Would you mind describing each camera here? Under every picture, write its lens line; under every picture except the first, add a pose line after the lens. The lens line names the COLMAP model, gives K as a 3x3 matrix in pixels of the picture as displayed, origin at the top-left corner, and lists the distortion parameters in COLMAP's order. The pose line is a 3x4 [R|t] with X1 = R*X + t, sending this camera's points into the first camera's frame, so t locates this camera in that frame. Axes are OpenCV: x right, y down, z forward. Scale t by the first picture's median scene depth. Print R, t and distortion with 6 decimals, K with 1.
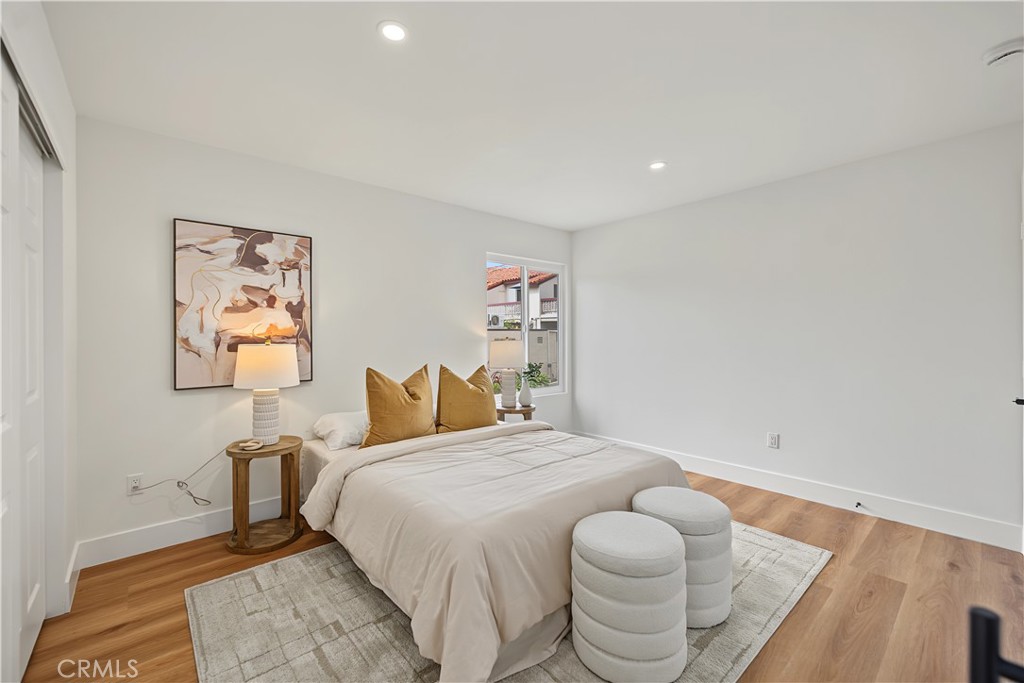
lens RADIAL K [[423.0, 0, 520.3], [0, 423.0, 335.5], [0, 0, 1]] dist [-0.004414, -0.000100]
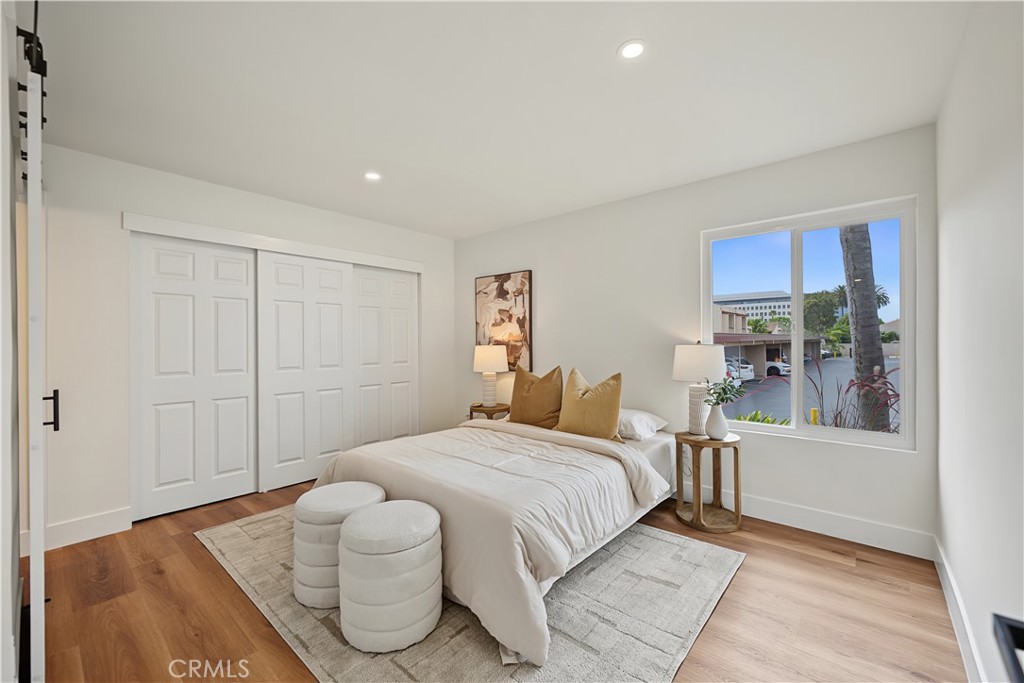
lens RADIAL K [[423.0, 0, 513.2], [0, 423.0, 343.1], [0, 0, 1]] dist [-0.004414, -0.000100]
pose [[0.126756, 0.009025, -0.991893, 0.967069], [0.010219, 0.999894, 0.010403, -0.004705], [0.991881, -0.011455, 0.126651, 0.825746]]
